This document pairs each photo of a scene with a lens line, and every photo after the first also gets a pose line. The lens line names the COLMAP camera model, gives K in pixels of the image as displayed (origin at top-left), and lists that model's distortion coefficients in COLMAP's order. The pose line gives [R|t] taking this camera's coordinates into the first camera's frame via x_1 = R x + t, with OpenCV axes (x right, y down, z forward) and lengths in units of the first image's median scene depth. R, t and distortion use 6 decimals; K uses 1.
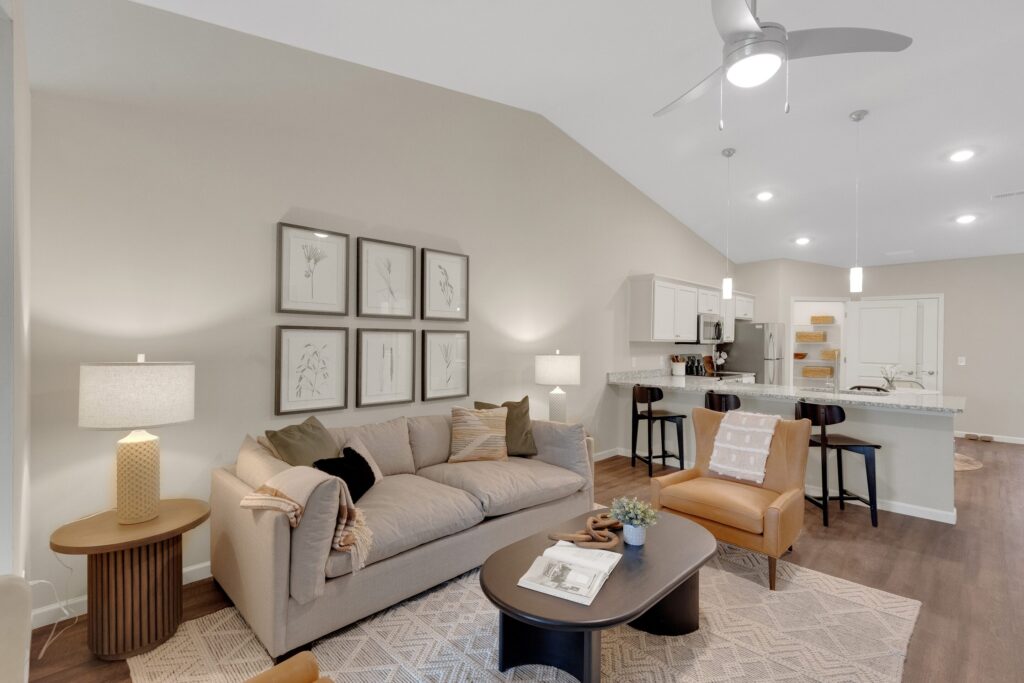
lens RADIAL K [[466.6, 0, 512.0], [0, 466.6, 341.5], [0, 0, 1]] dist [0.002530, 0.000734]
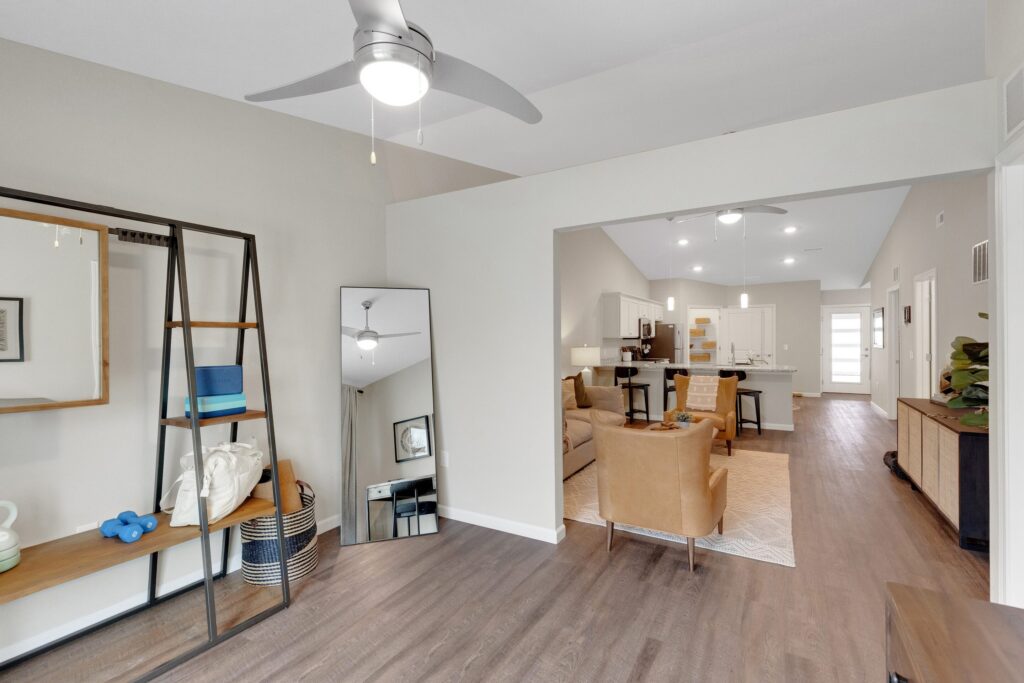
lens RADIAL K [[466.6, 0, 512.0], [0, 466.6, 341.5], [0, 0, 1]] dist [0.002530, 0.000734]
pose [[0.965602, -0.018151, 0.259391, -0.494976], [0.016699, 0.999830, 0.007802, -0.006925], [-0.259489, -0.003202, 0.965741, -0.411886]]
